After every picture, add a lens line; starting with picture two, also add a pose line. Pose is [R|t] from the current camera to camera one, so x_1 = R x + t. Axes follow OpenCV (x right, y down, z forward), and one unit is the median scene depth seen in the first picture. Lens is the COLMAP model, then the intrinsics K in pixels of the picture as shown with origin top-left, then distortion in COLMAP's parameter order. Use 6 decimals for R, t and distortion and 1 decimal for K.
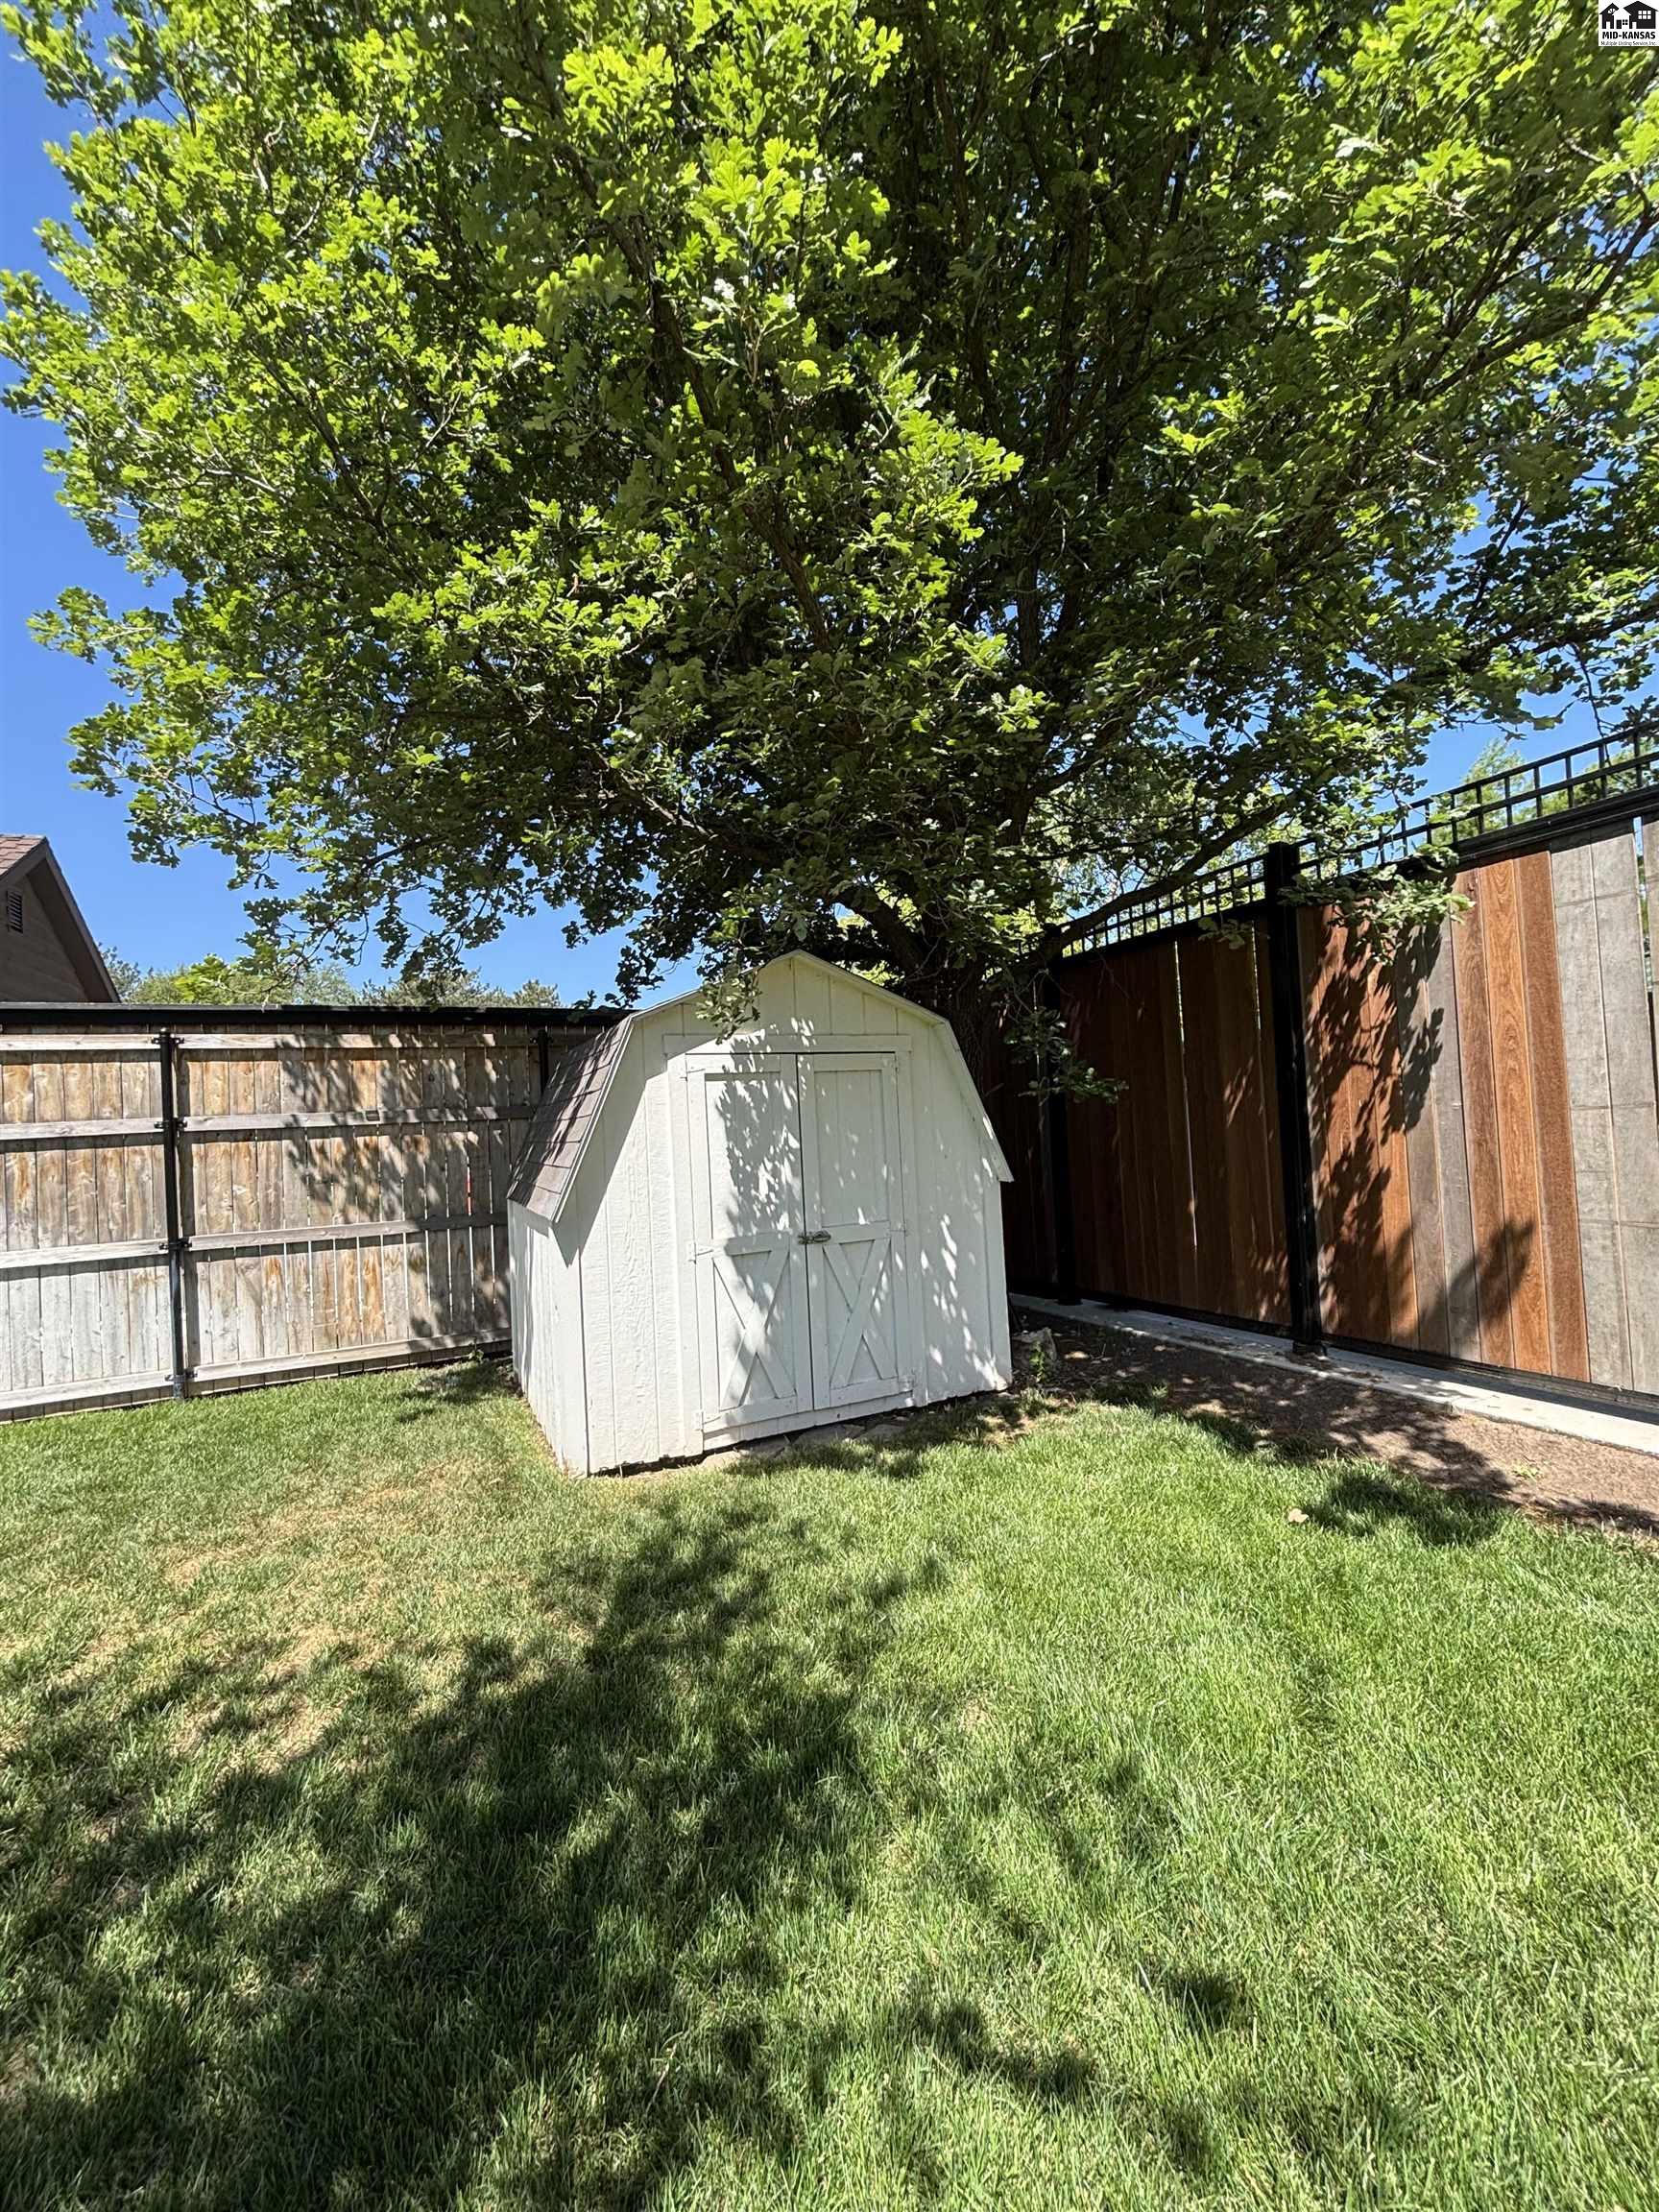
lens RADIAL K [[887.9, 0, 829.5], [0, 887.9, 1106.0], [0, 0, 1]] dist [-0.000288, -0.000826]
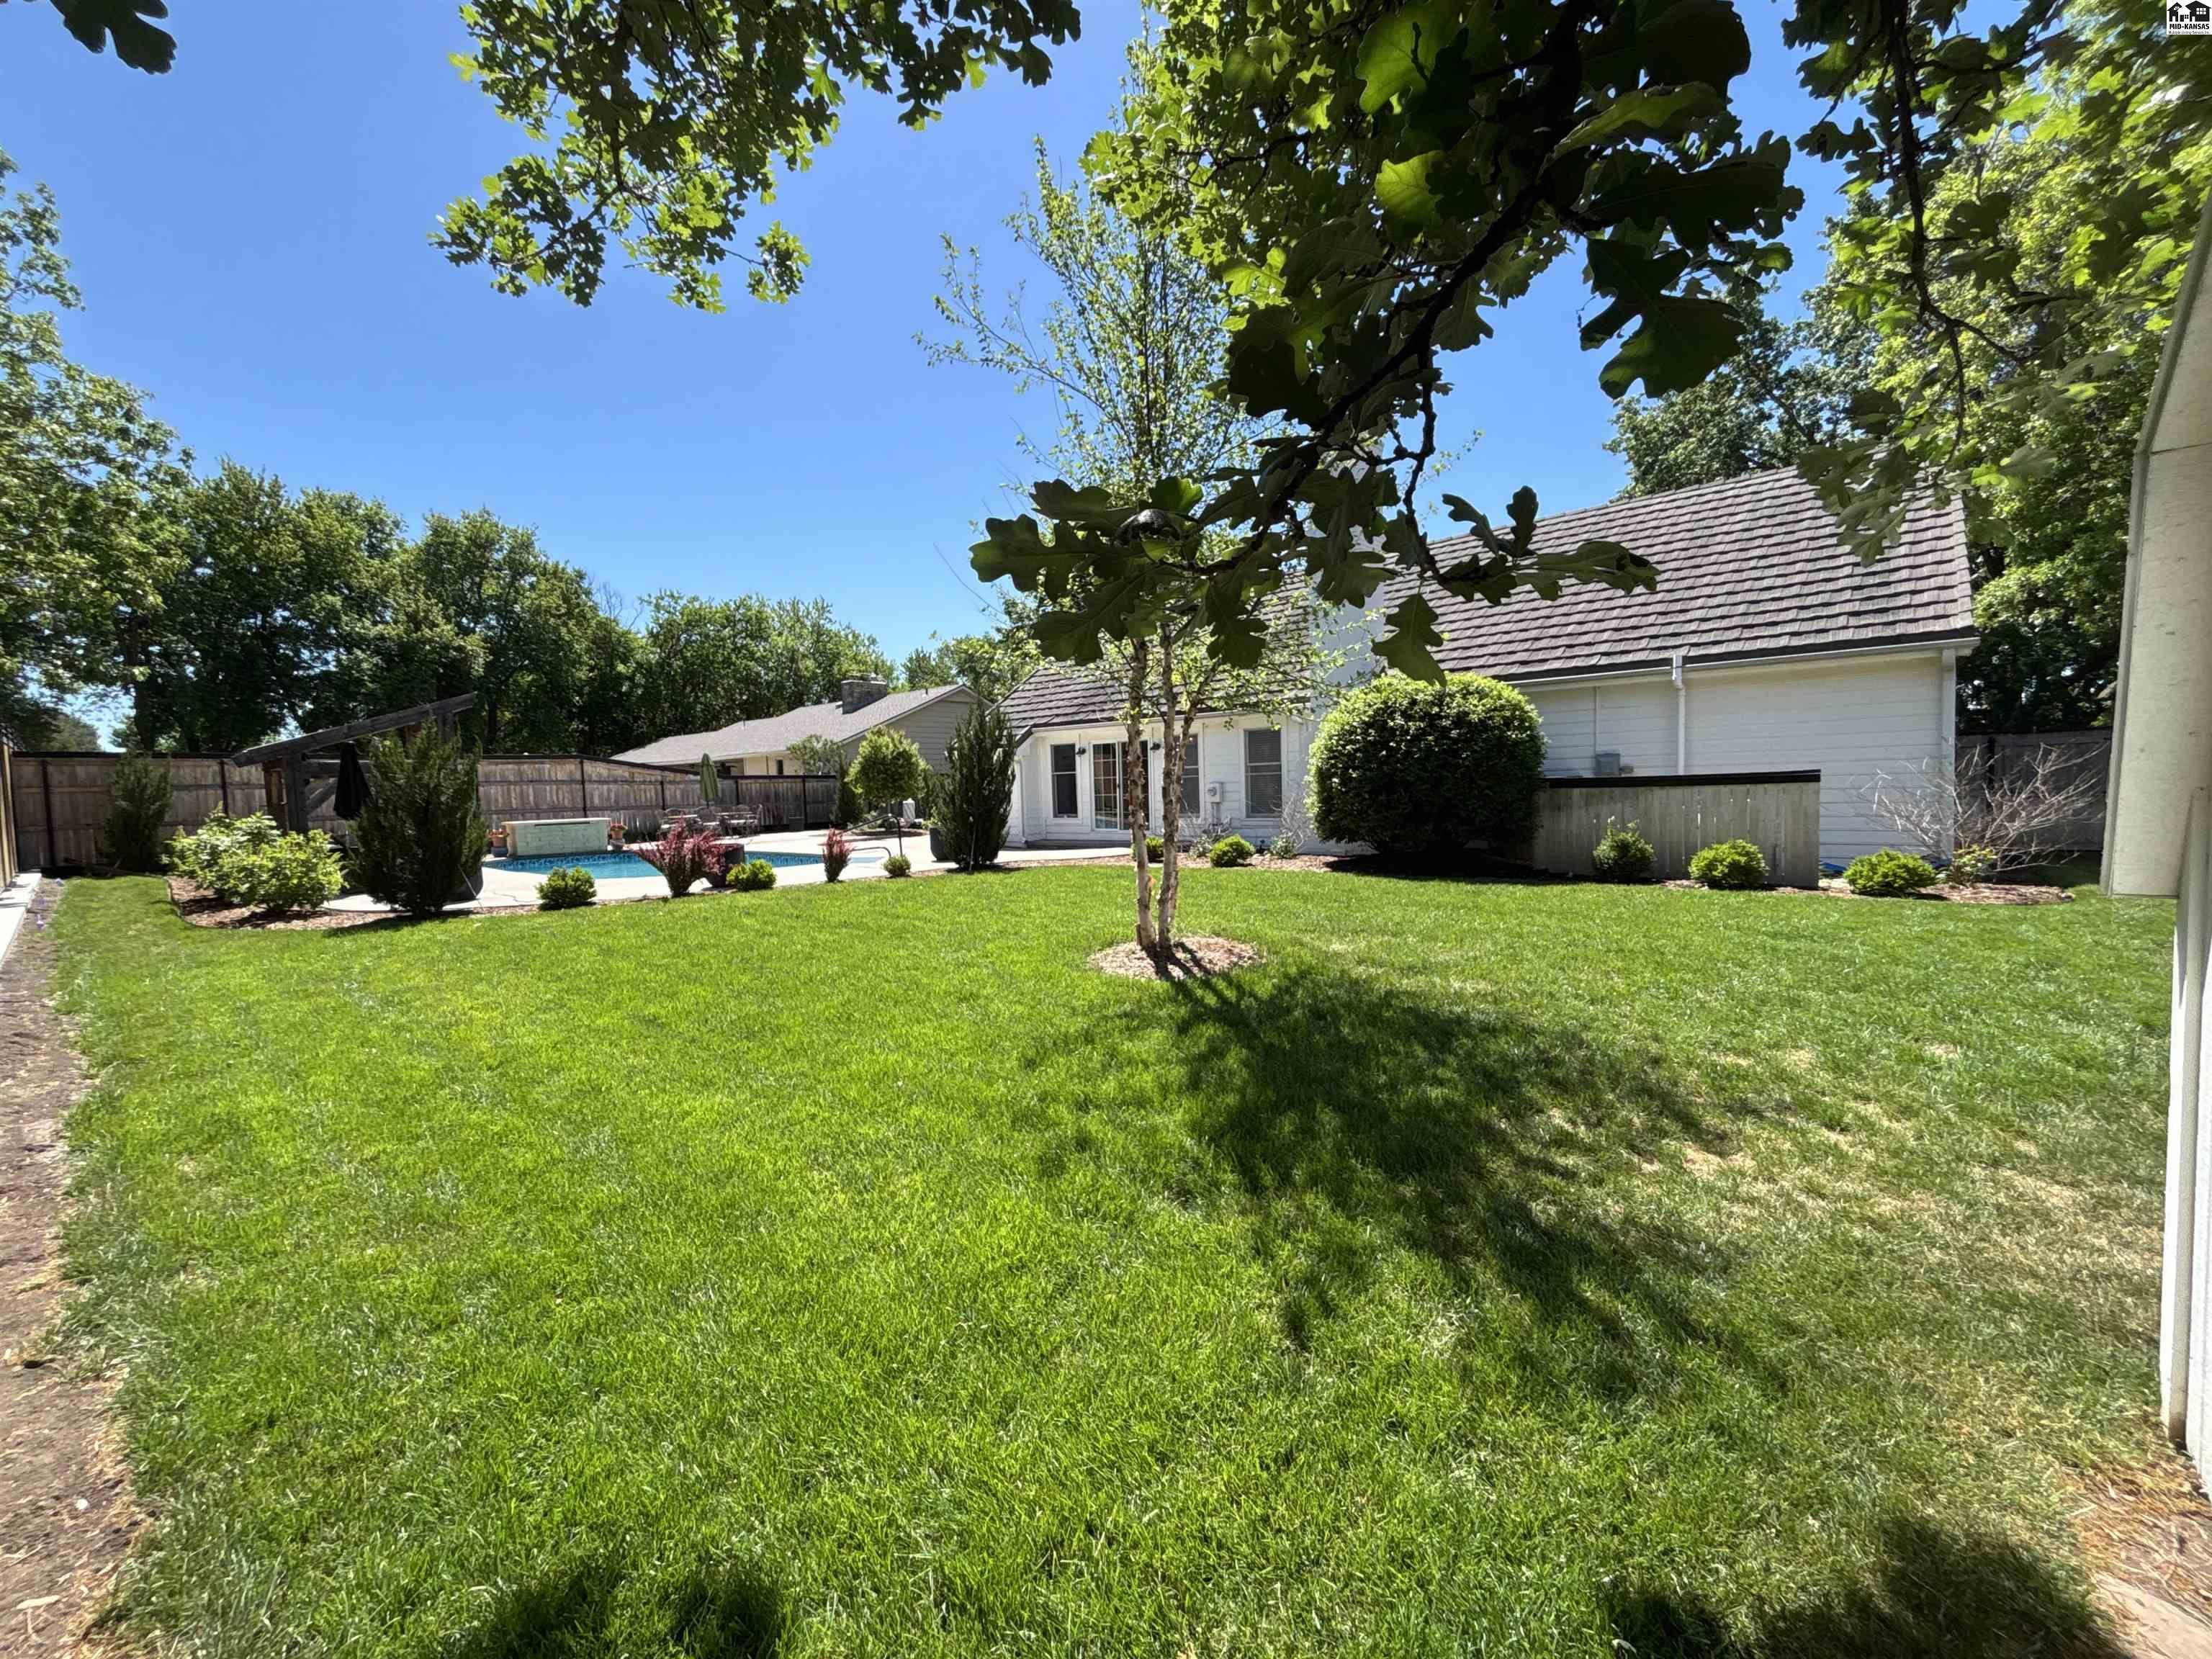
lens RADIAL K [[887.9, 0, 1103.9], [0, 887.9, 833.1], [0, 0, 1]] dist [-0.000288, -0.000826]
pose [[-0.929859, 0.098188, -0.354572, 0.324562], [0.084892, 0.994985, 0.052901, 0.019139], [0.357988, 0.019090, -0.933531, 1.052155]]
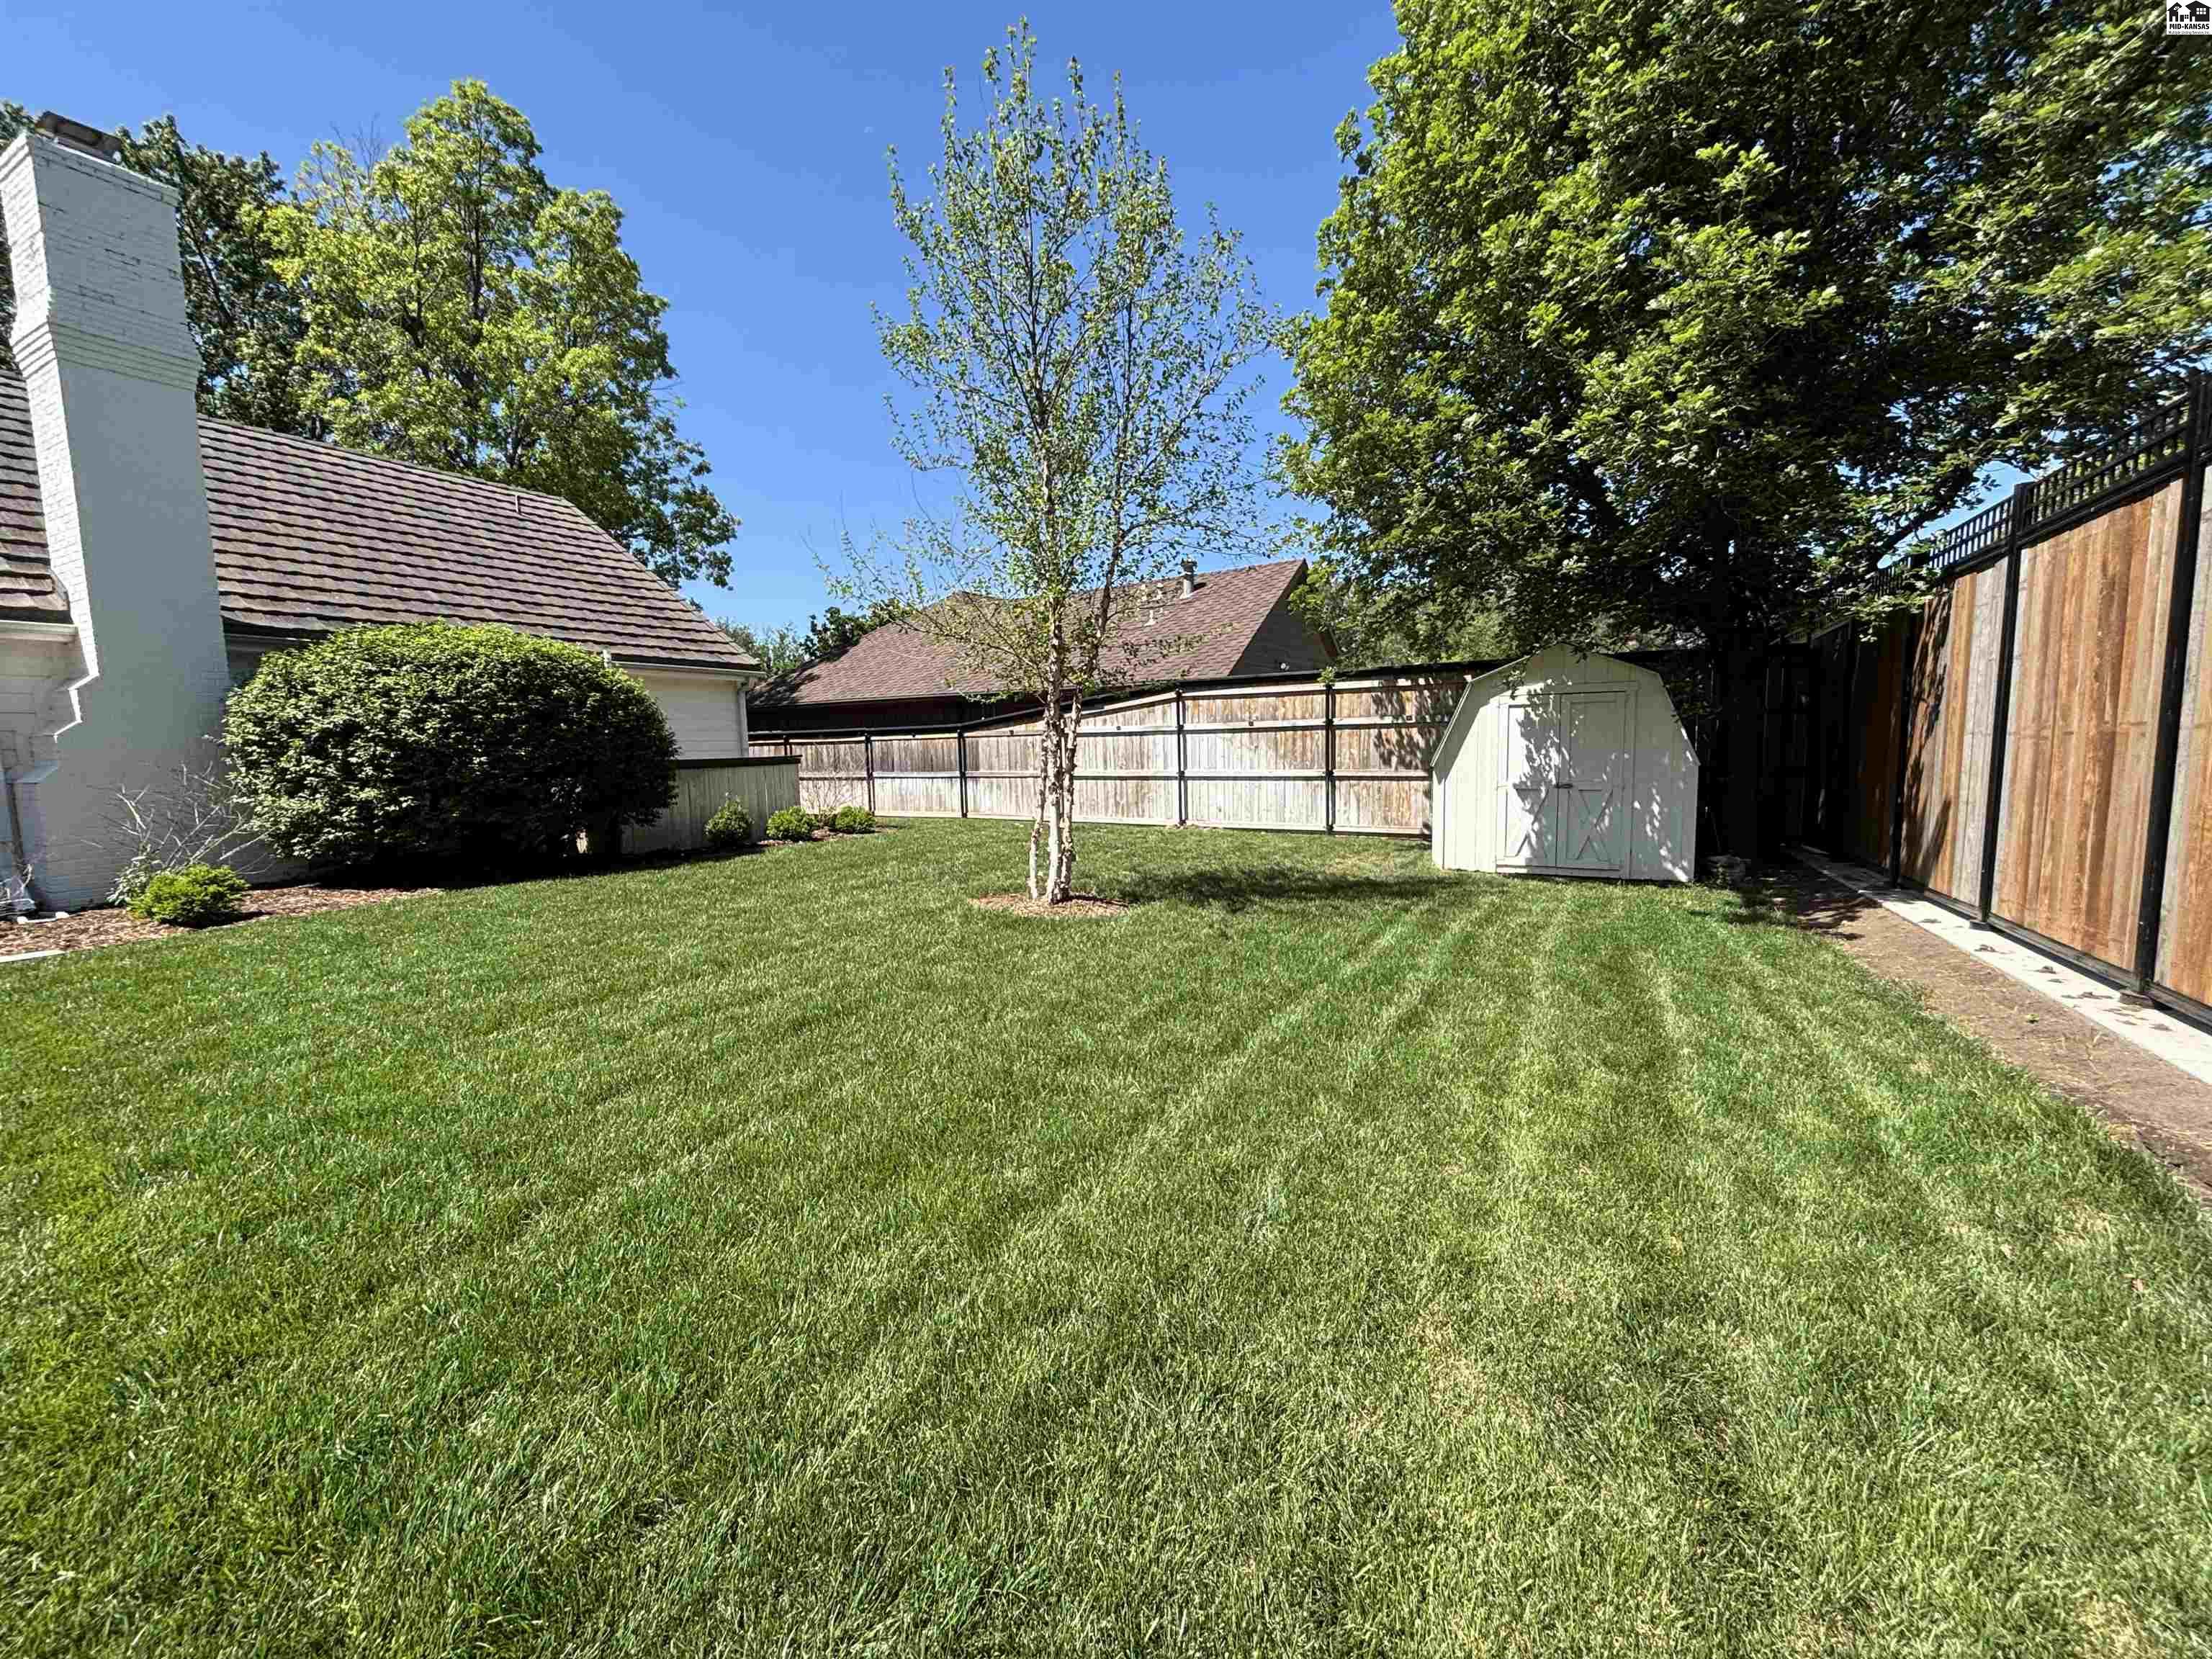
lens RADIAL K [[887.9, 0, 1103.9], [0, 887.9, 833.1], [0, 0, 1]] dist [-0.000288, -0.000826]
pose [[0.568281, 0.121731, -0.813780, 0.925247], [0.007843, 0.988150, 0.153291, -0.055880], [0.822797, -0.093495, 0.560592, -0.892202]]
